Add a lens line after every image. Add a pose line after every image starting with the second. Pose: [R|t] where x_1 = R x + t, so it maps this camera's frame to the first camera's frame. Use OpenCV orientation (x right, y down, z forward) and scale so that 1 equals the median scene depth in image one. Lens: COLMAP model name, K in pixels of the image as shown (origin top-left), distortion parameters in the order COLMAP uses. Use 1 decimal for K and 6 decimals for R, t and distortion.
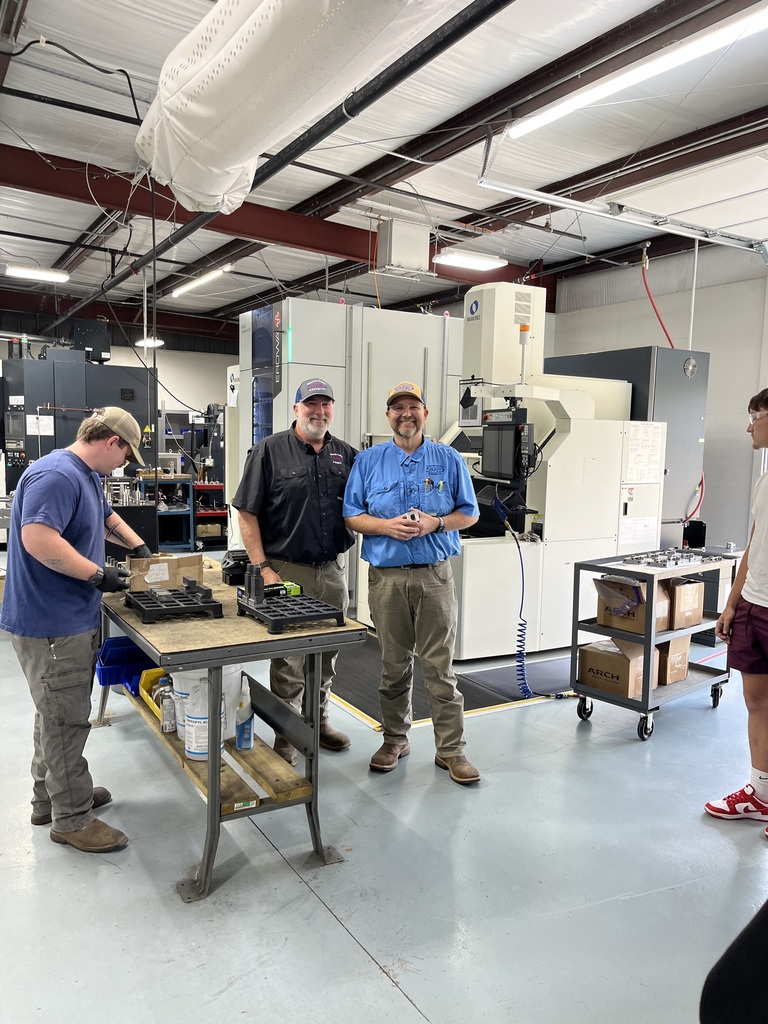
lens RADIAL K [[767.9, 0, 382.9], [0, 767.9, 517.3], [0, 0, 1]] dist [0.064783, -0.084031]
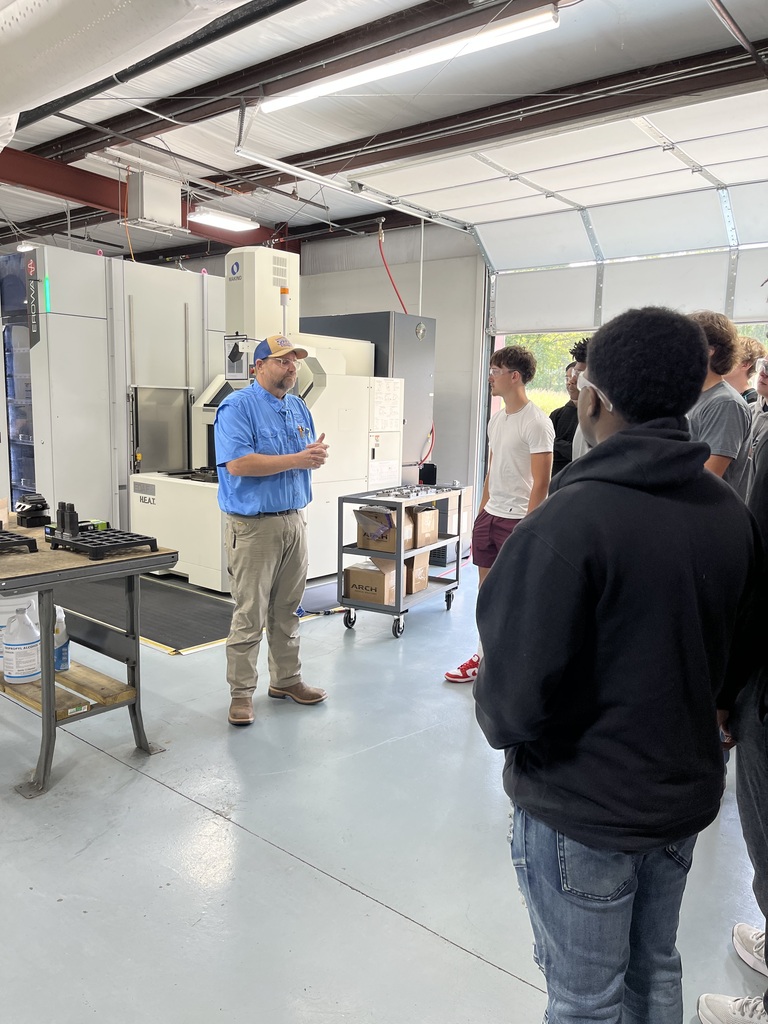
lens RADIAL K [[767.9, 0, 382.9], [0, 767.9, 517.3], [0, 0, 1]] dist [0.064783, -0.084031]
pose [[0.944755, -0.048665, 0.324143, -0.054645], [0.030666, 0.997702, 0.060411, 0.016711], [-0.326338, -0.047134, 0.944077, -0.104936]]
